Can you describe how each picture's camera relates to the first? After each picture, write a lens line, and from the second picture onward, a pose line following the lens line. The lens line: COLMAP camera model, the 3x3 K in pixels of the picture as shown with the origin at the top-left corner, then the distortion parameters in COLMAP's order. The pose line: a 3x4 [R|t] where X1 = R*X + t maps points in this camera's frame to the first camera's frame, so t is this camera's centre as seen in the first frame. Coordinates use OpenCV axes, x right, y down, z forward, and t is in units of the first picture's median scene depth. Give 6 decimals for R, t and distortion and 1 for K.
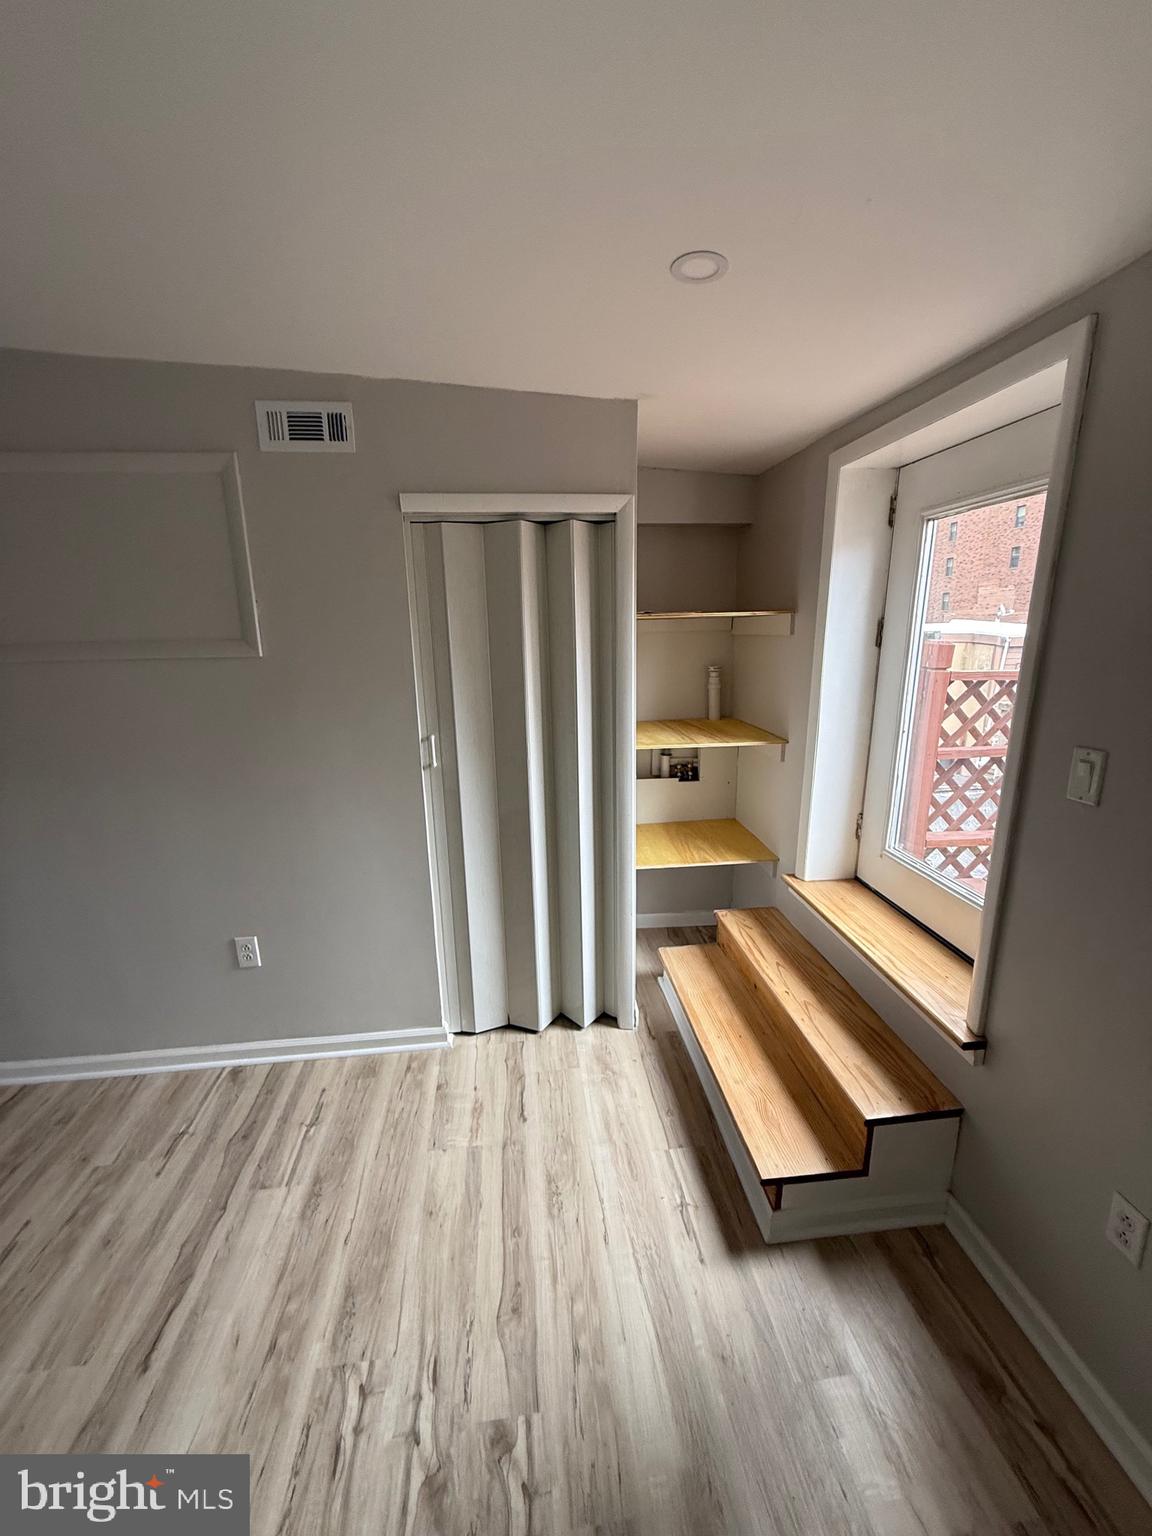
lens RADIAL K [[610.3, 0, 575.3], [0, 610.3, 765.1], [0, 0, 1]] dist [-0.001443, -0.000203]
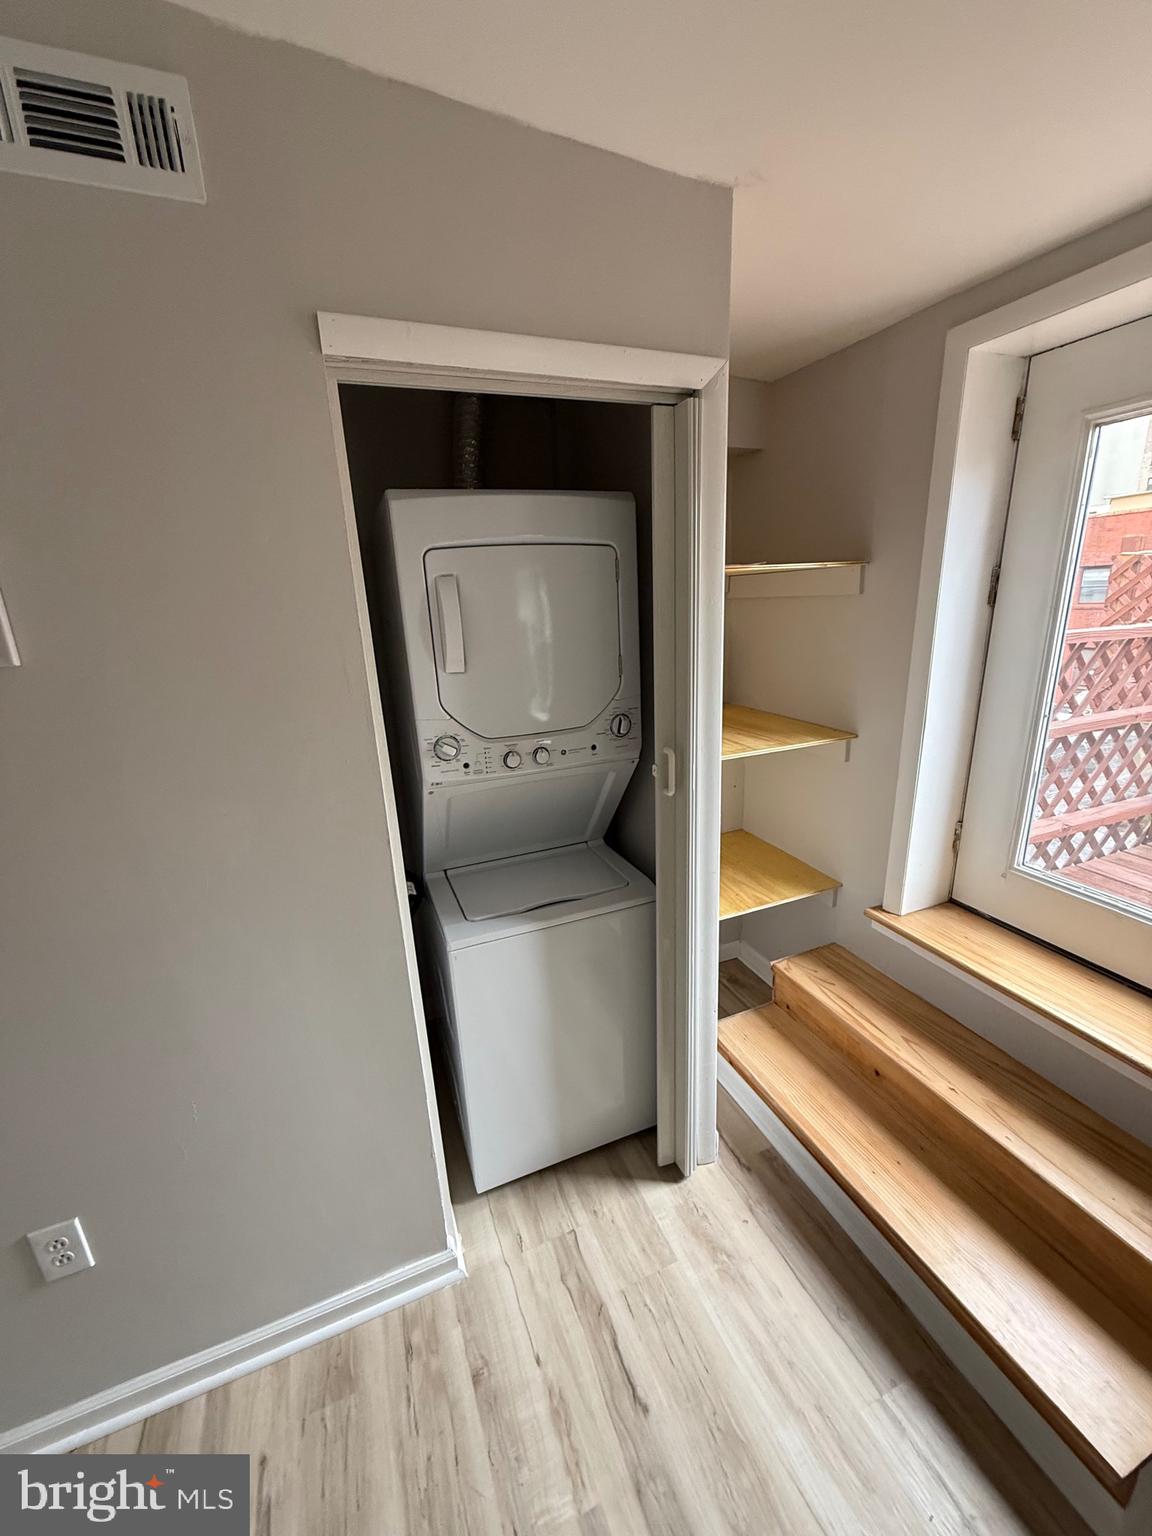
lens RADIAL K [[610.3, 0, 575.3], [0, 610.3, 765.1], [0, 0, 1]] dist [-0.001443, -0.000203]
pose [[0.959267, -0.099827, 0.264276, -0.252796], [0.088909, 0.994629, 0.052987, -0.095155], [-0.268146, -0.027332, 0.962991, 0.467791]]
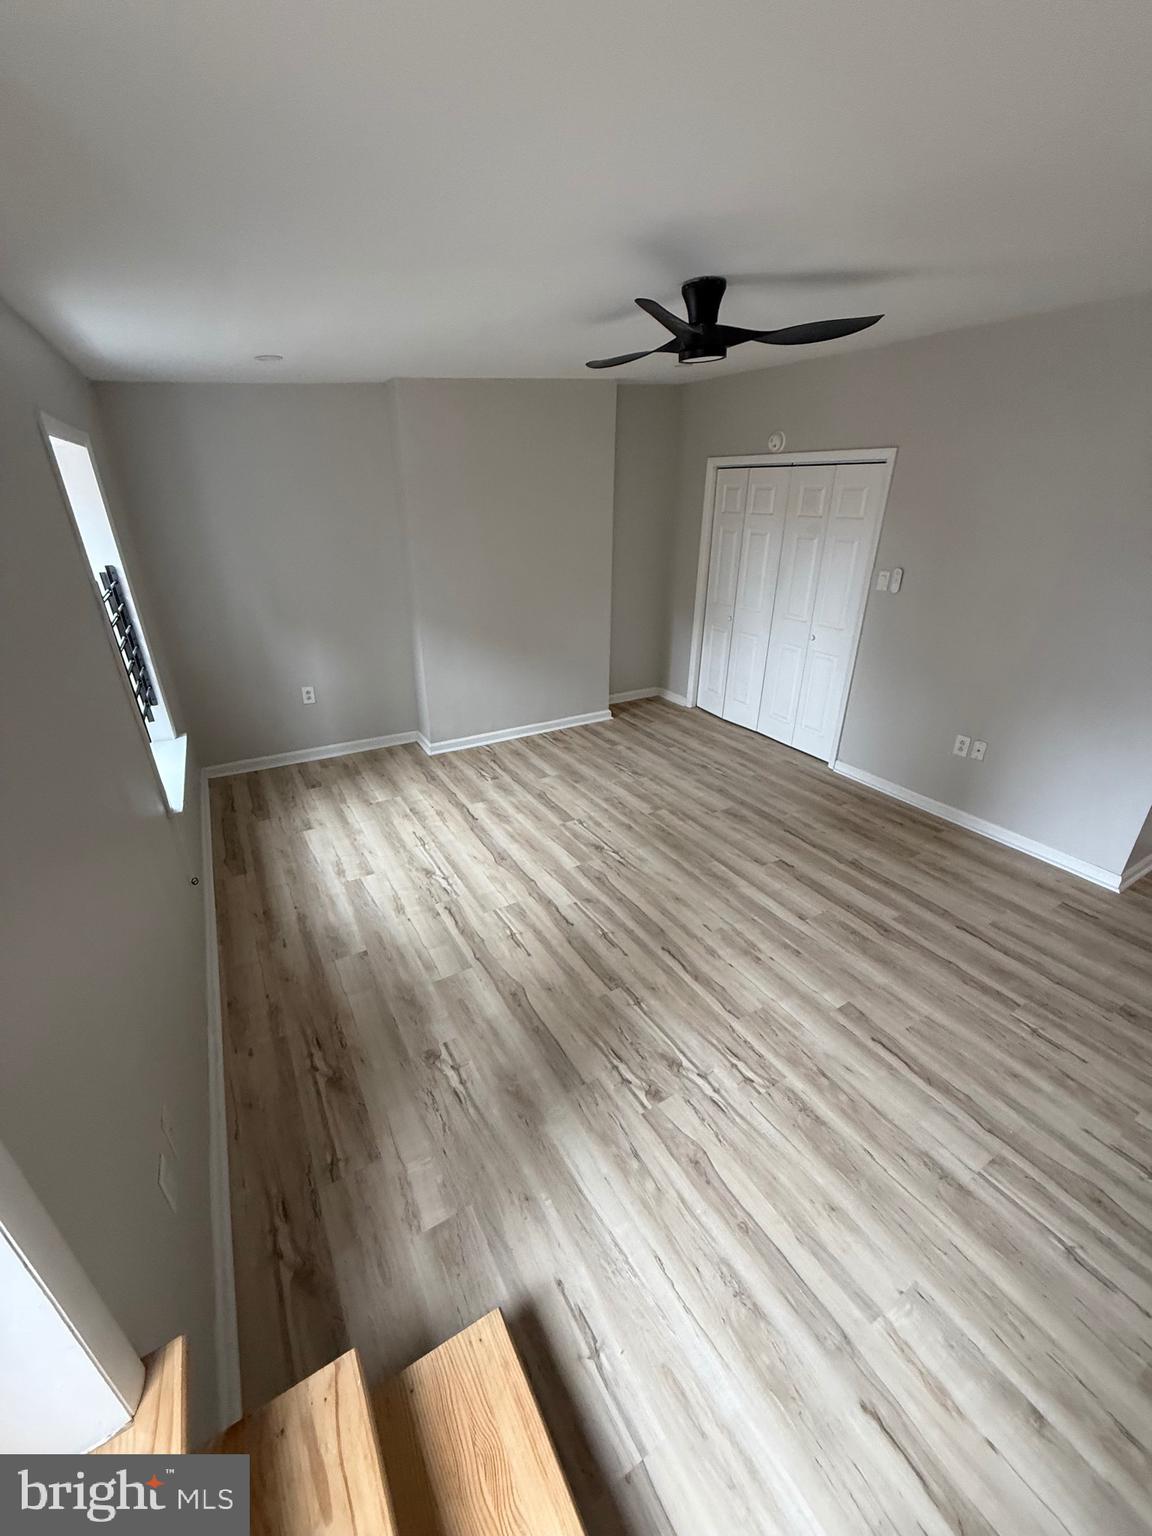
lens RADIAL K [[610.3, 0, 575.3], [0, 610.3, 765.1], [0, 0, 1]] dist [-0.001443, -0.000203]
pose [[-0.911694, 0.183521, -0.367606, 0.306976], [-0.075222, 0.805025, 0.588453, -0.307539], [0.403926, 0.564141, -0.720131, 0.987146]]
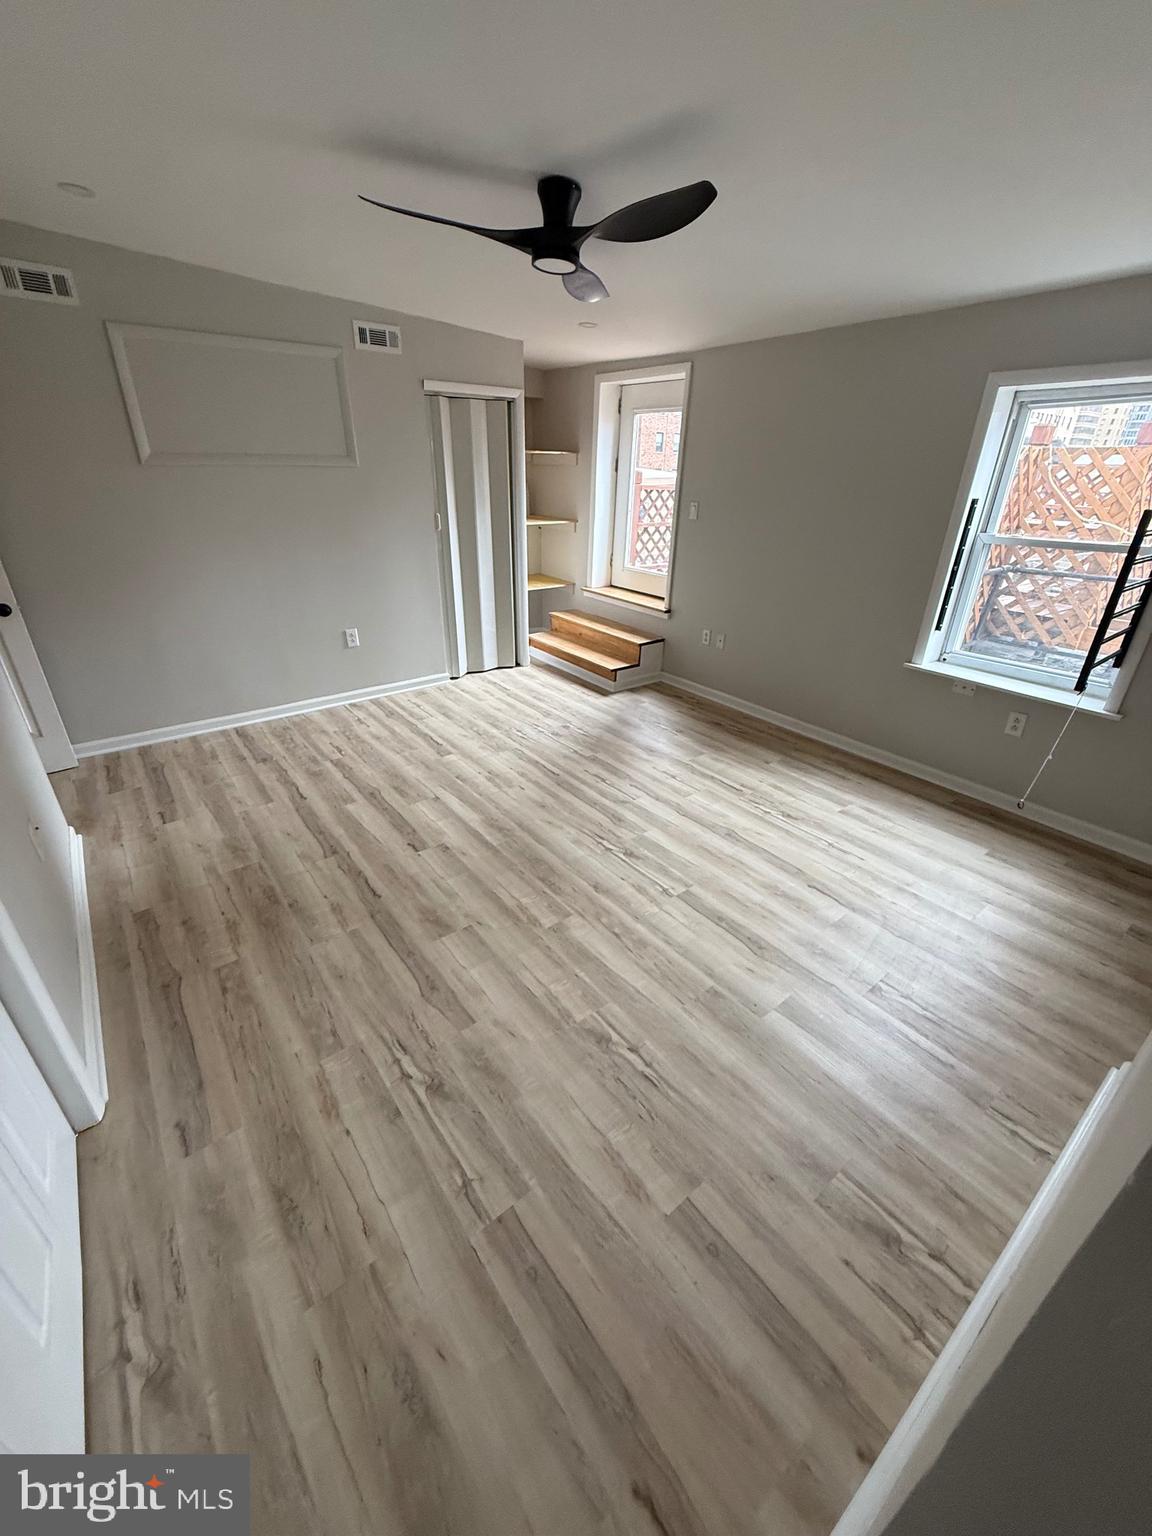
lens RADIAL K [[610.3, 0, 575.3], [0, 610.3, 765.1], [0, 0, 1]] dist [-0.001443, -0.000203]
pose [[0.852977, -0.201464, 0.481500, -1.066315], [0.081341, 0.962543, 0.258640, 0.289448], [-0.515571, -0.181448, 0.837414, -1.139147]]
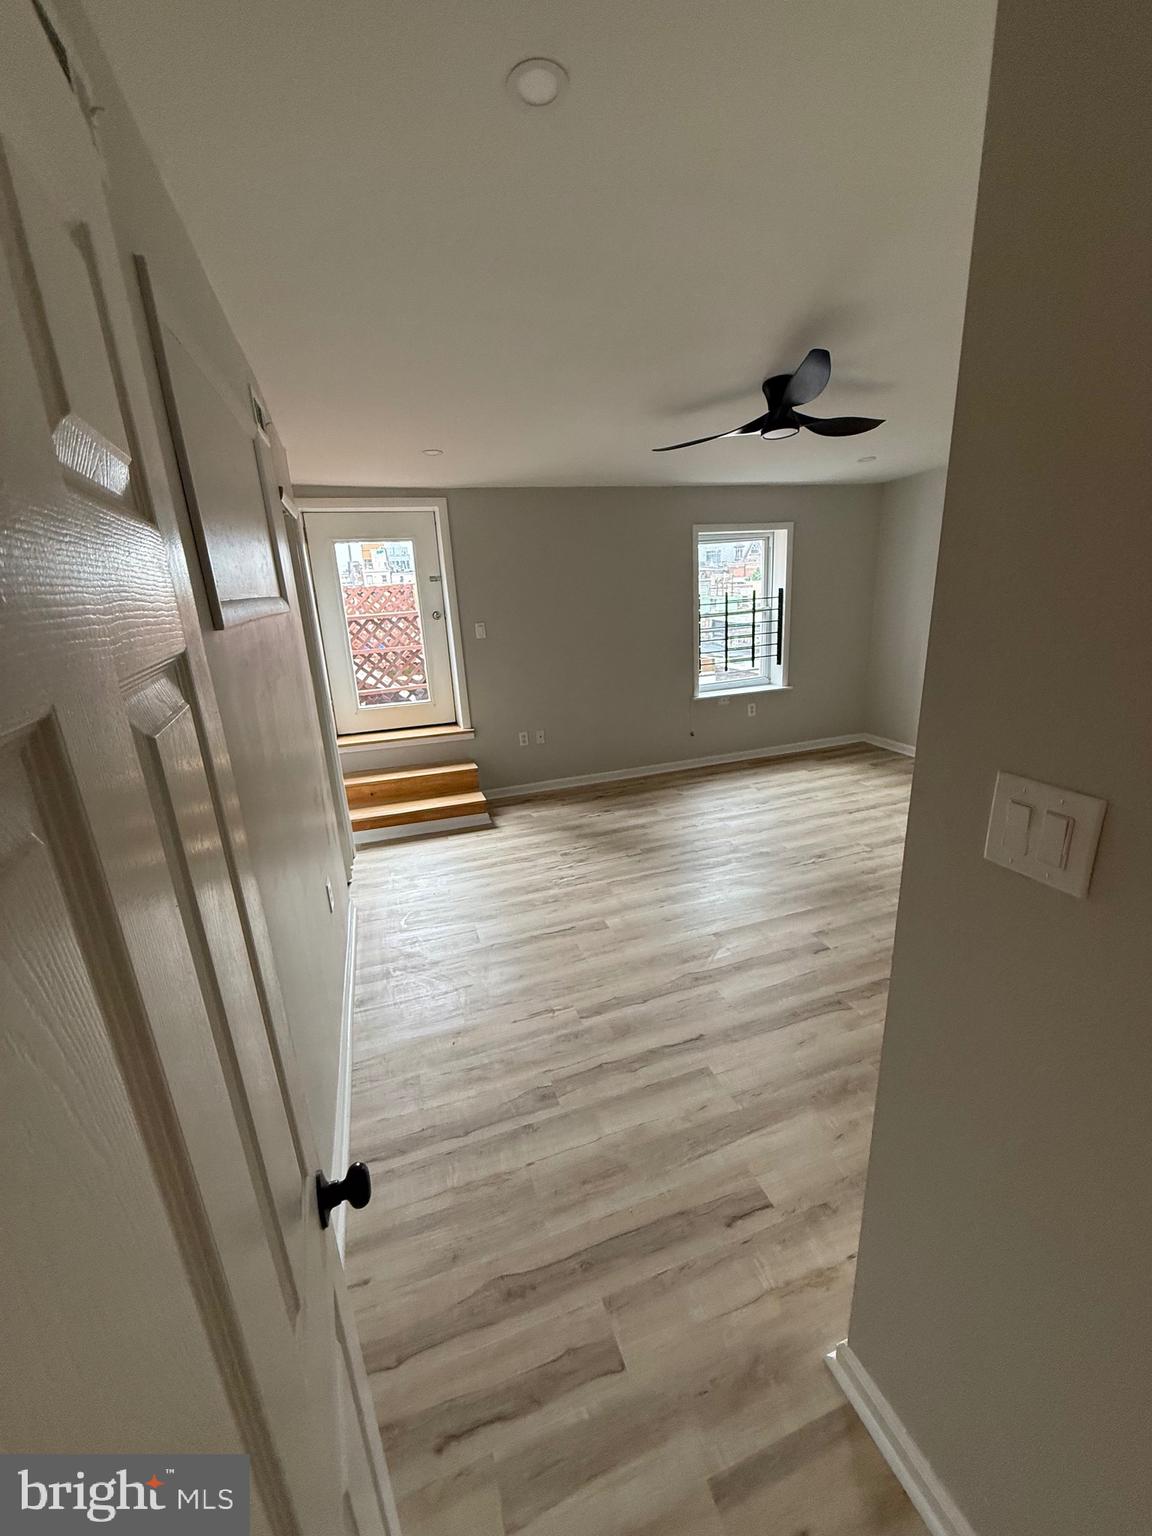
lens RADIAL K [[610.3, 0, 575.3], [0, 610.3, 765.1], [0, 0, 1]] dist [-0.001443, -0.000203]
pose [[-0.216651, -0.251299, 0.943351, -1.799156], [0.265464, 0.914726, 0.304641, -0.126602], [-0.939463, 0.316427, -0.131465, 0.759813]]
